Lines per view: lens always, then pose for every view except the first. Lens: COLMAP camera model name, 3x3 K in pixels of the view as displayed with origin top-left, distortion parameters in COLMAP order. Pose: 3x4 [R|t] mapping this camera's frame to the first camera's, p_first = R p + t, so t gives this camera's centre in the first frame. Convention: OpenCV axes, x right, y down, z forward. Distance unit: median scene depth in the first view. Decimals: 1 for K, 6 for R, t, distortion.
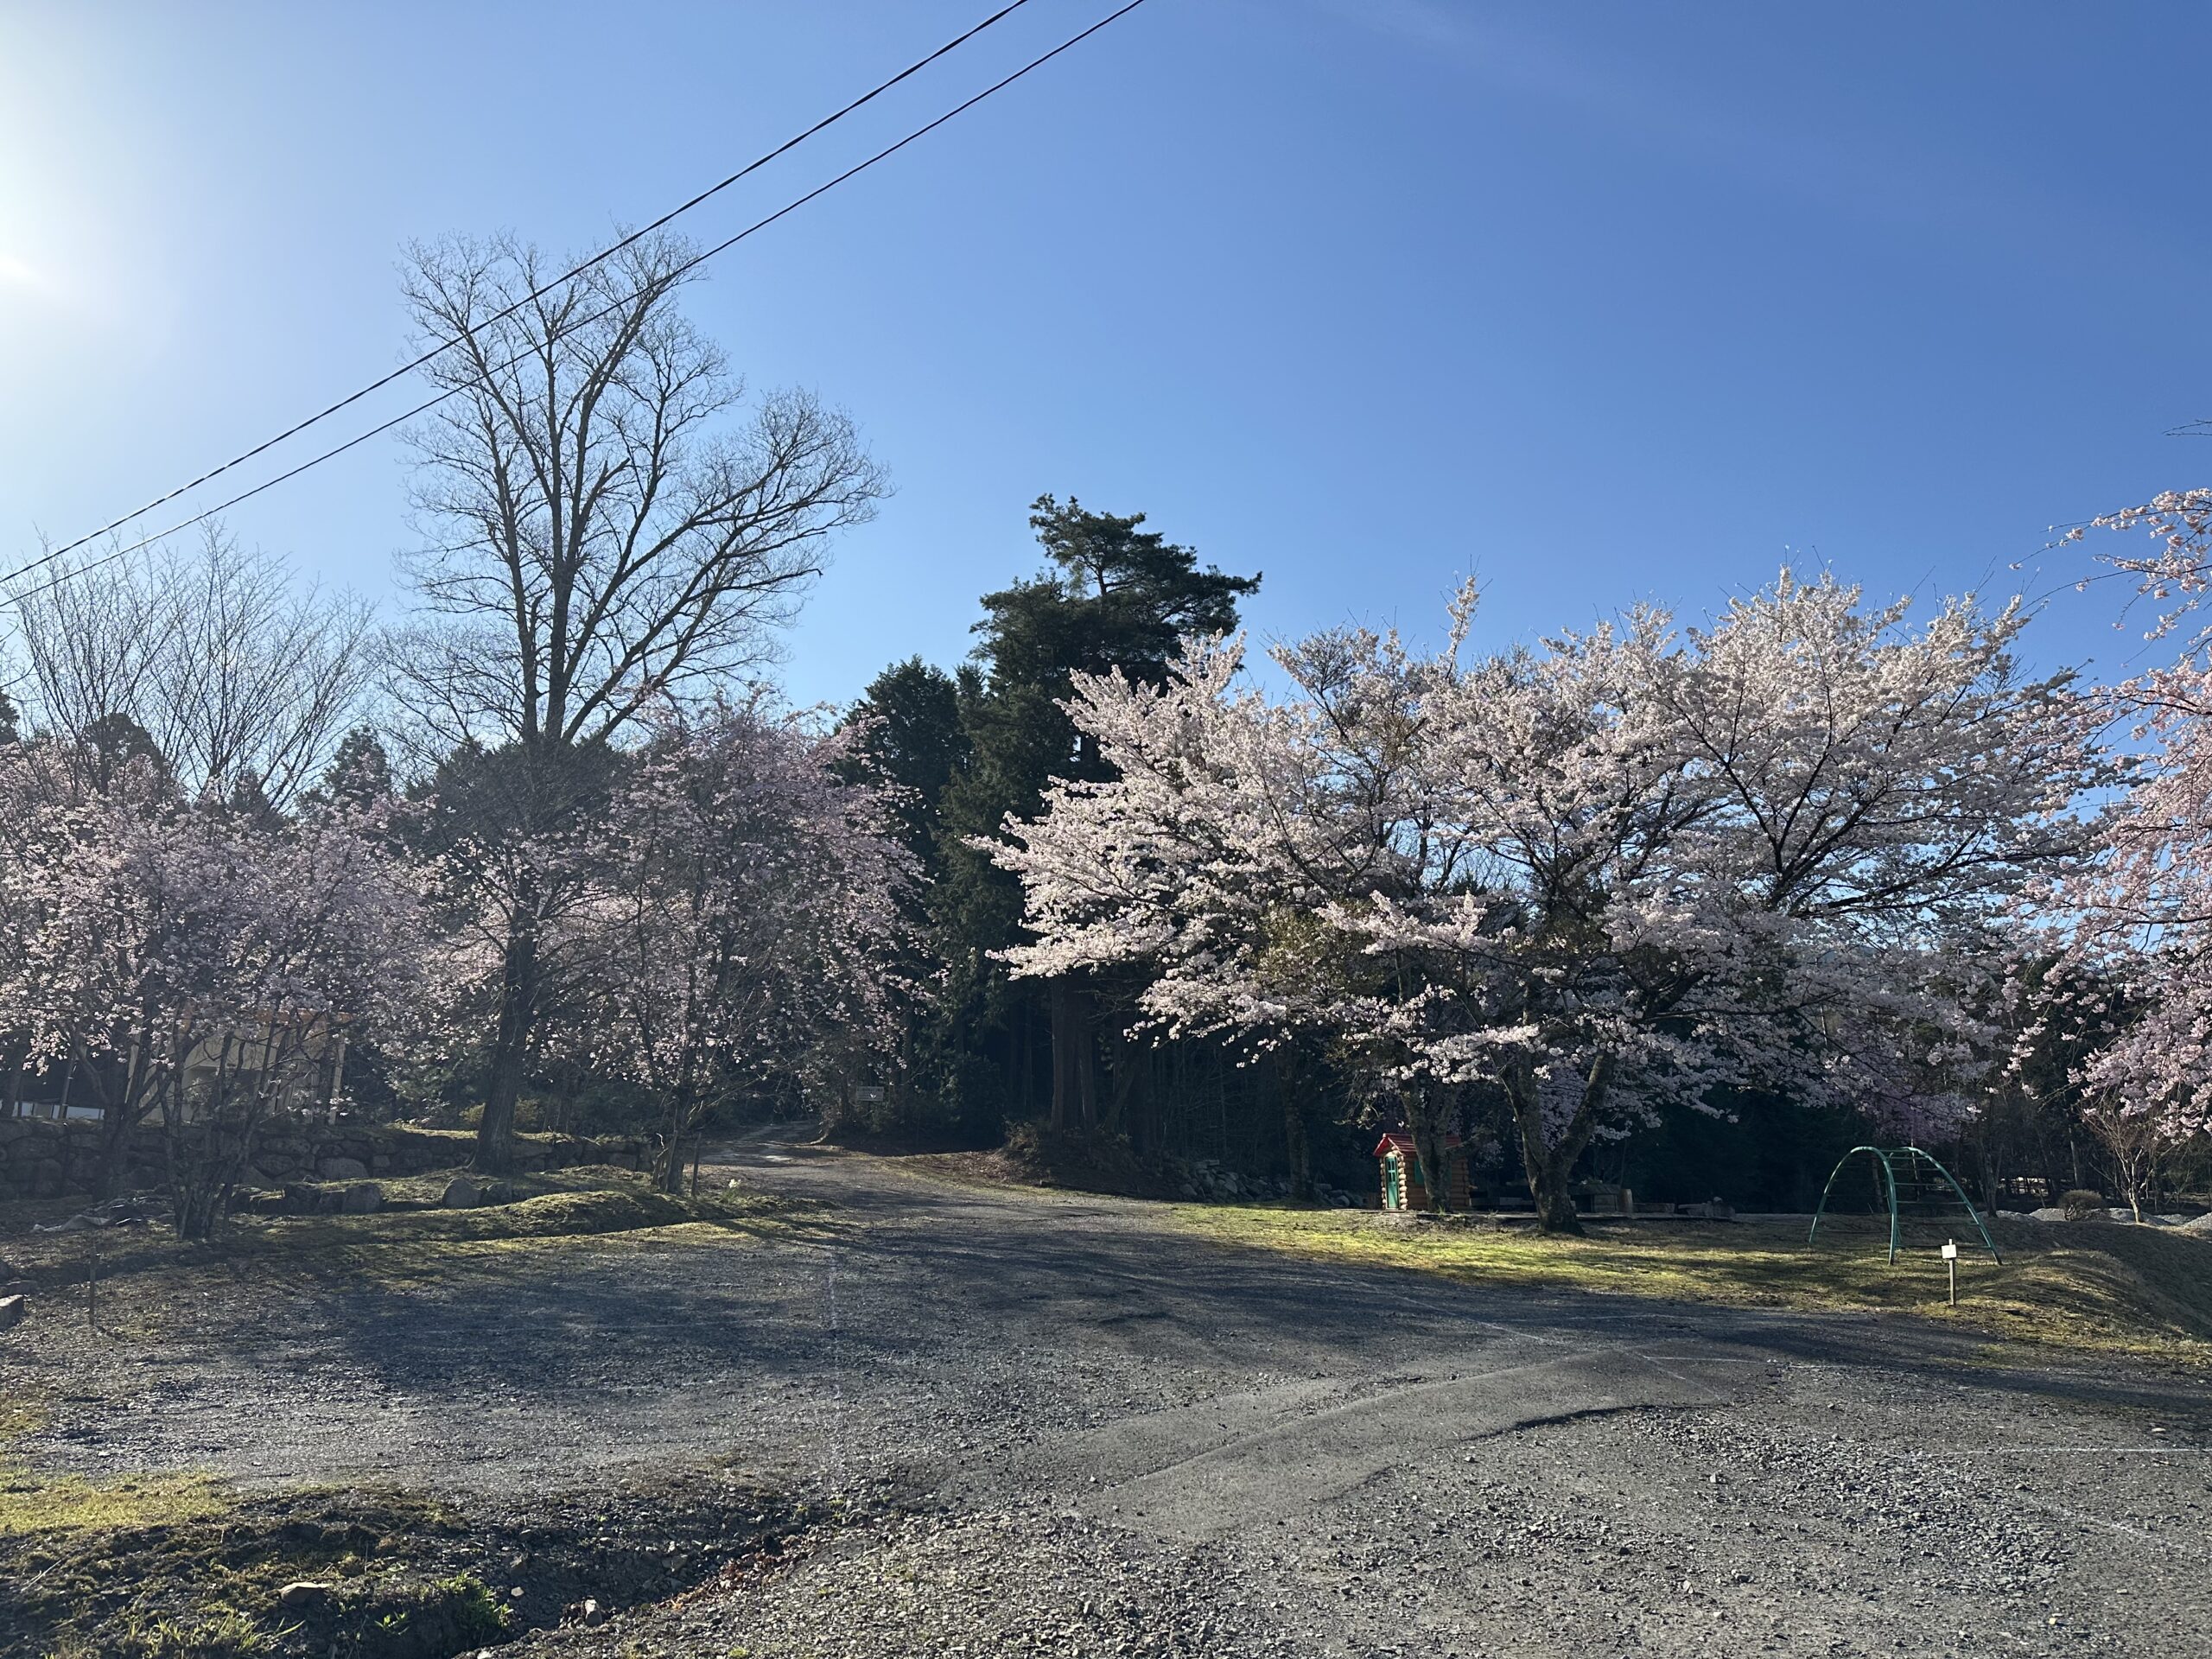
lens RADIAL K [[1493.3, 0, 1140.0], [0, 1493.3, 829.6], [0, 0, 1]] dist [0.080727, -0.122599]
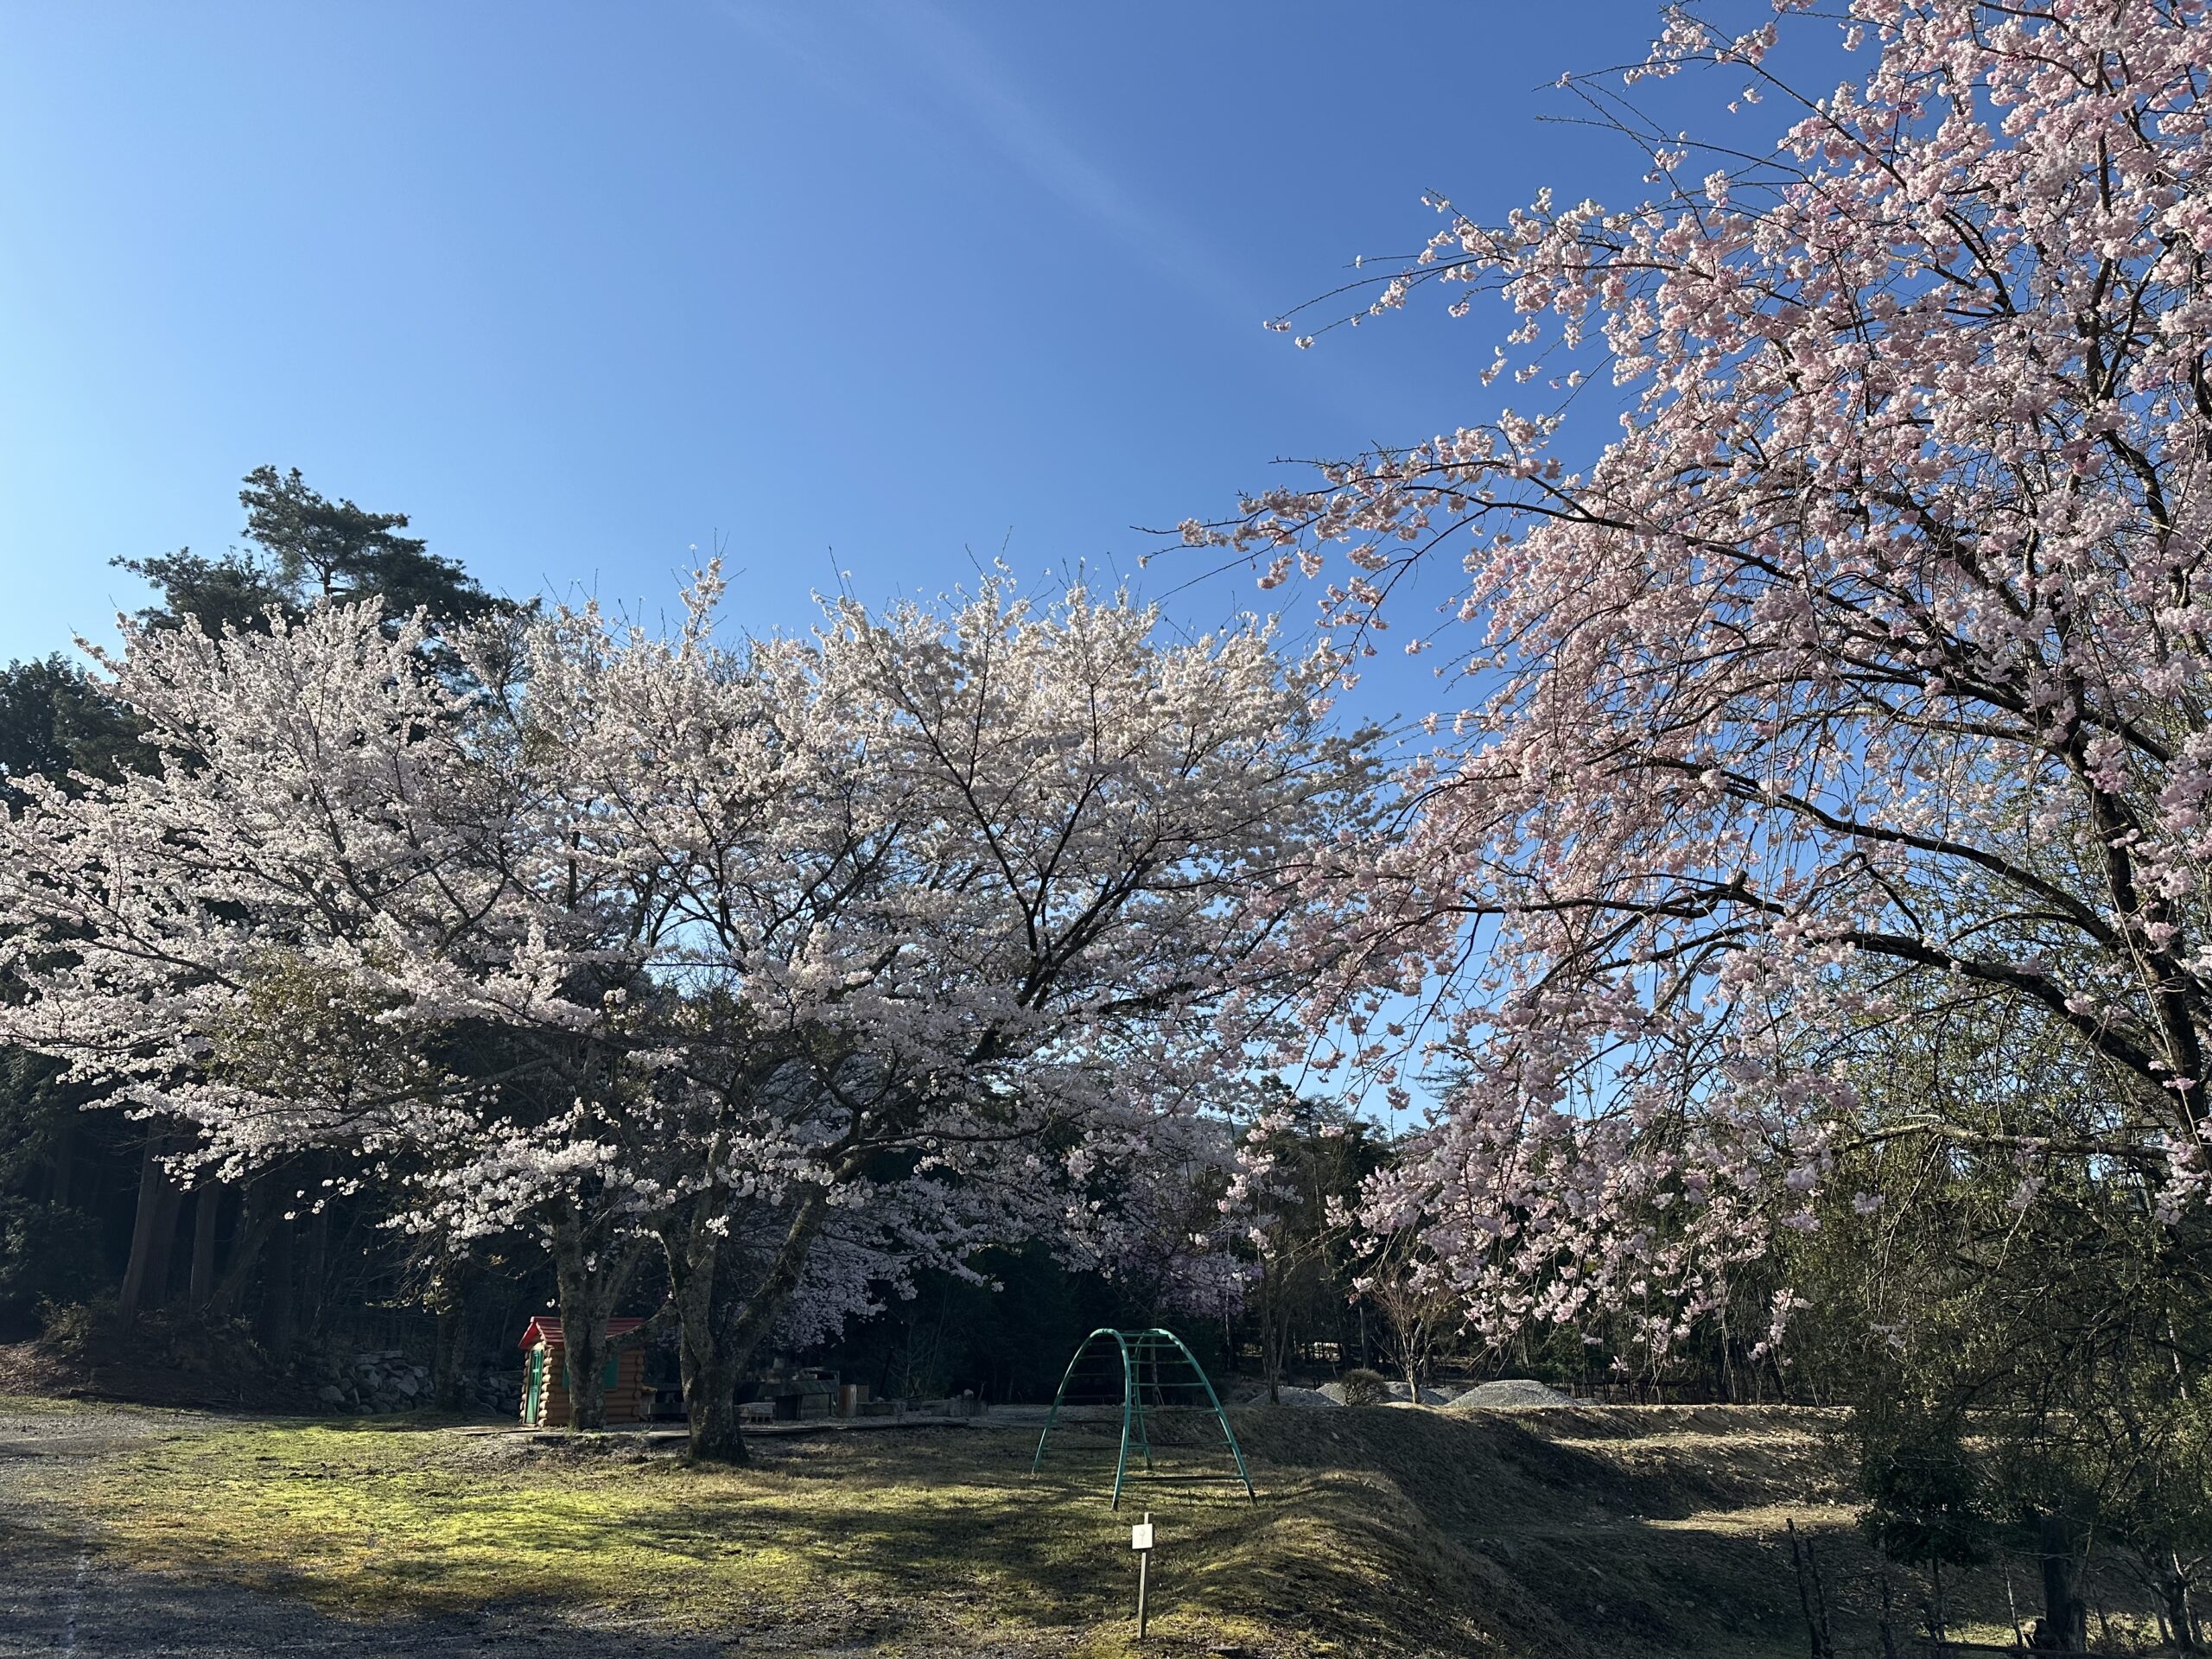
lens RADIAL K [[1505.7, 0, 1127.2], [0, 1505.7, 793.2], [0, 0, 1]] dist [0.039658, -0.048547]
pose [[0.923648, 0.112728, 0.366287, 0.139012], [-0.066114, 0.988301, -0.137442, 0.039276], [-0.377496, 0.102731, 0.920295, 0.214541]]
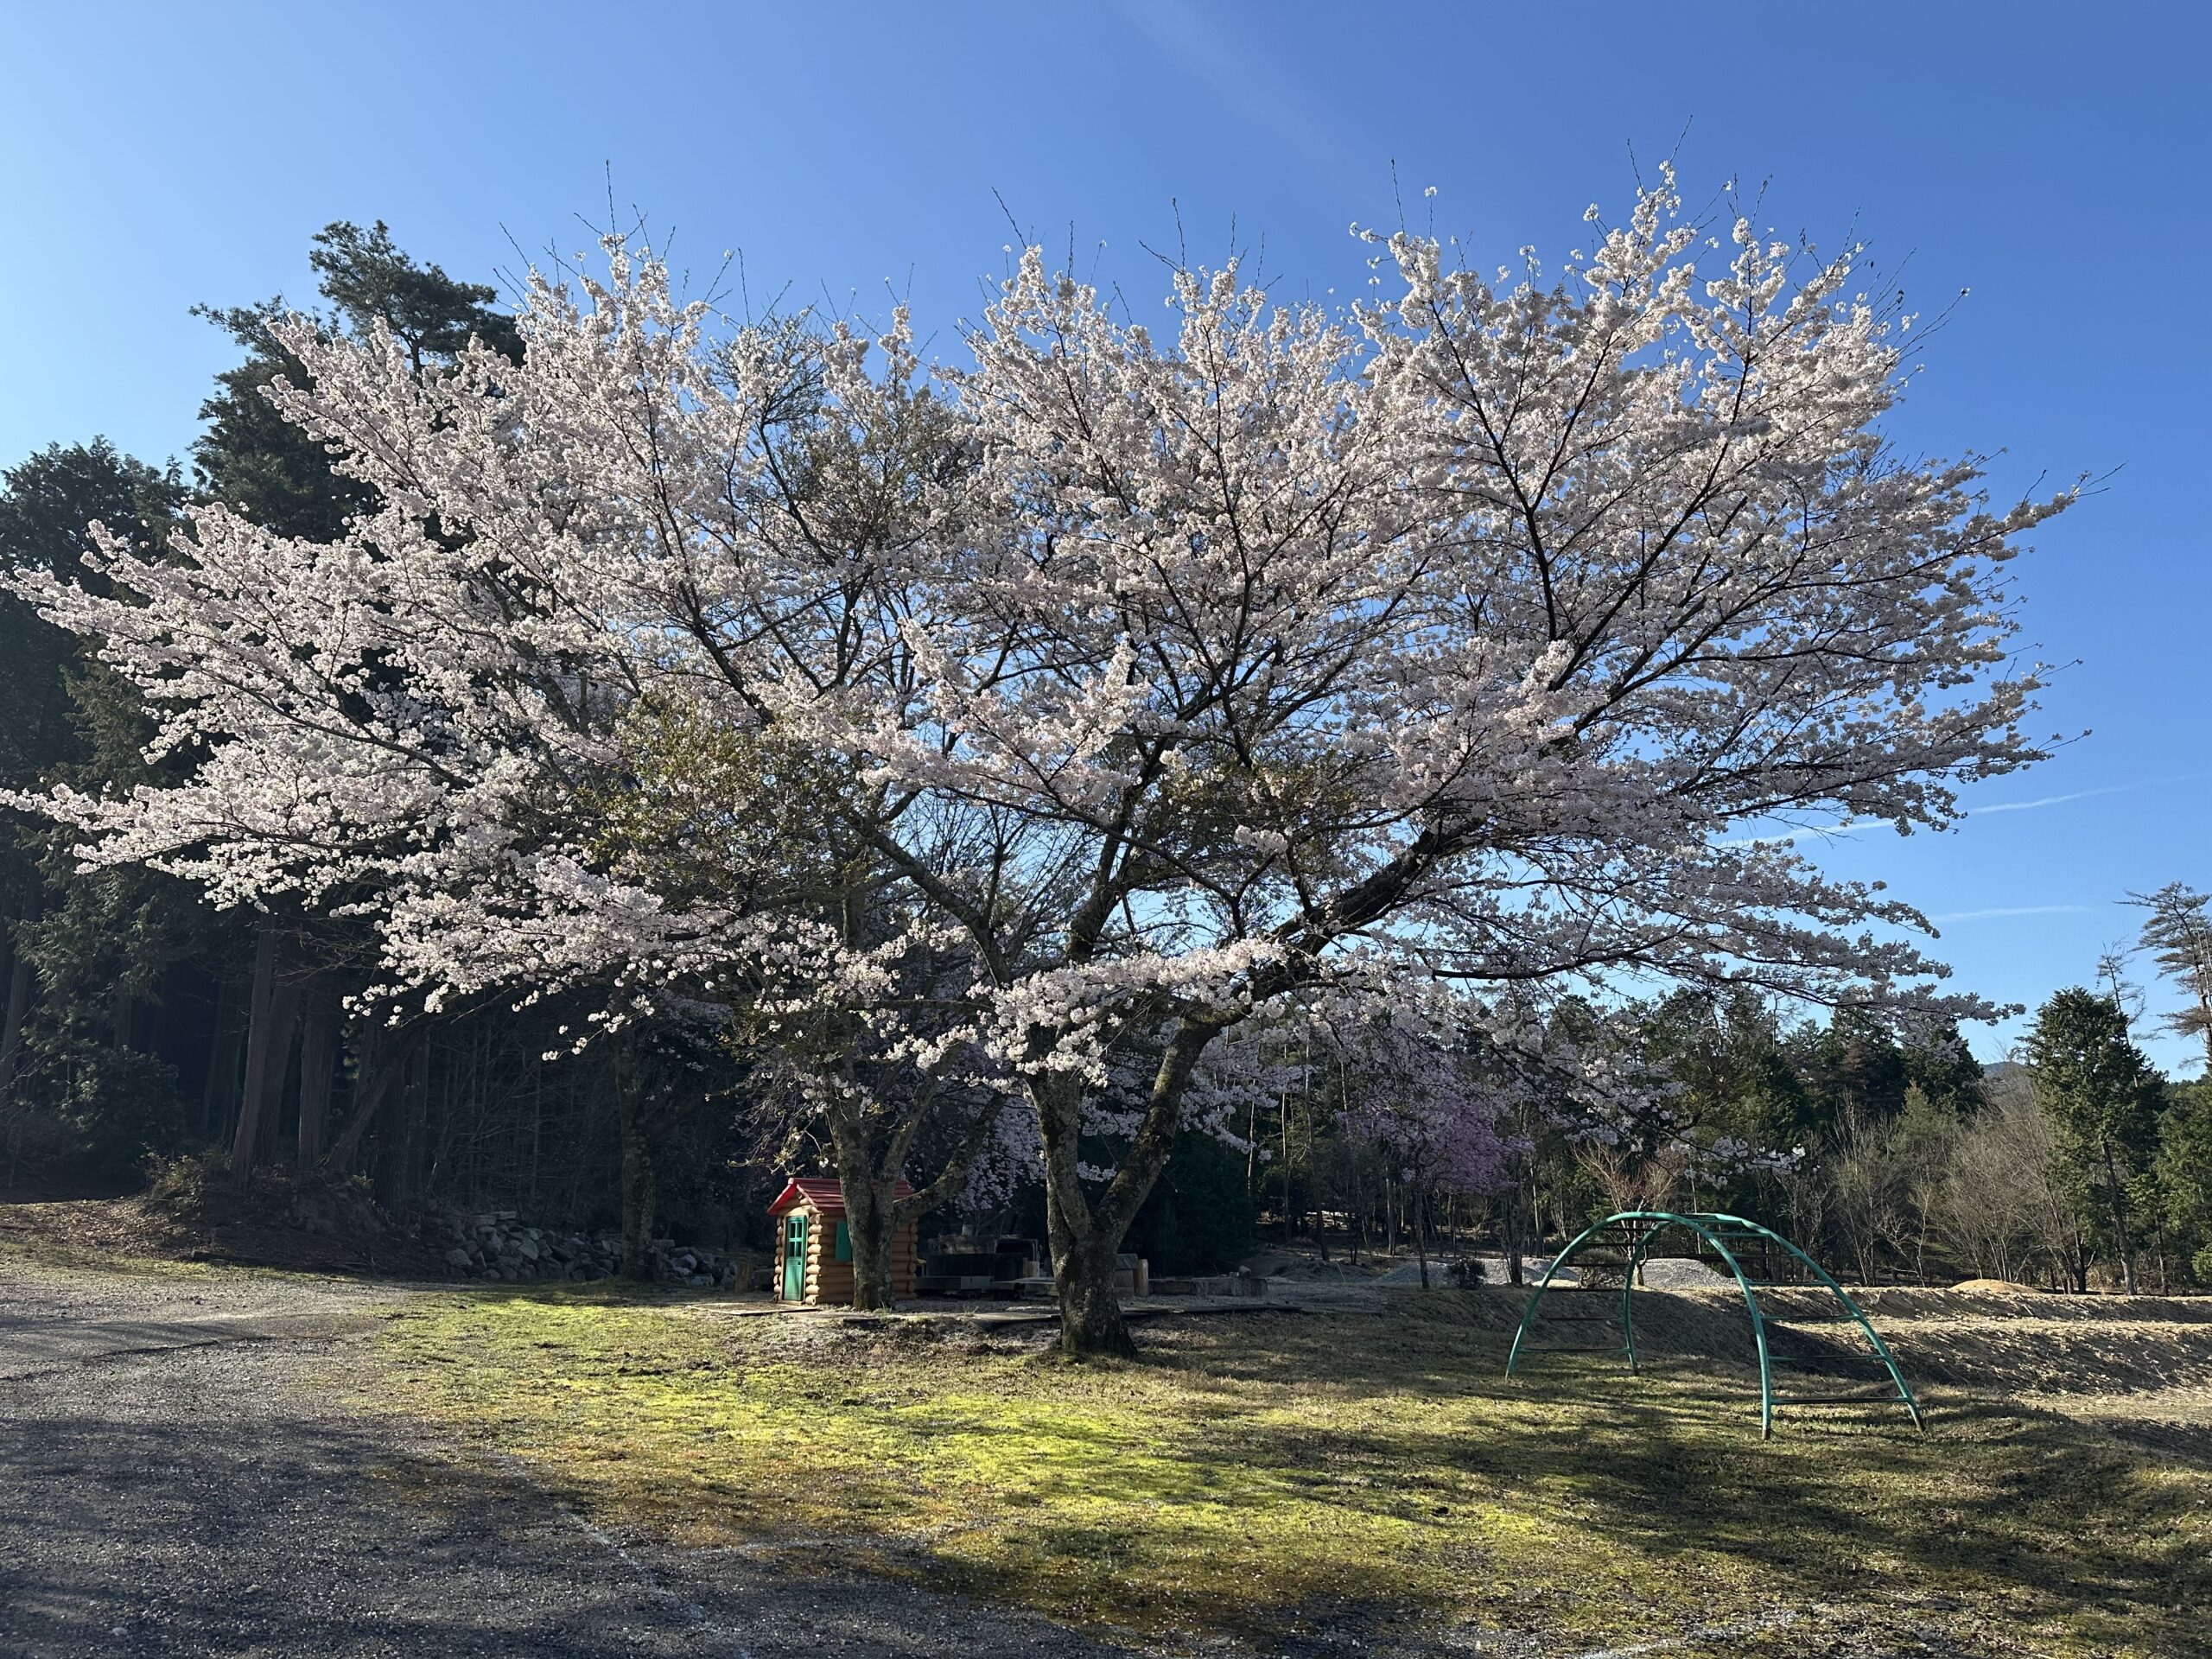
lens RADIAL K [[1493.3, 0, 1140.0], [0, 1493.3, 829.6], [0, 0, 1]] dist [0.080727, -0.122599]
pose [[0.912317, 0.094901, 0.398337, 0.035776], [-0.086492, 0.995486, -0.039073, 0.076763], [-0.400247, 0.001194, 0.916406, 0.401529]]
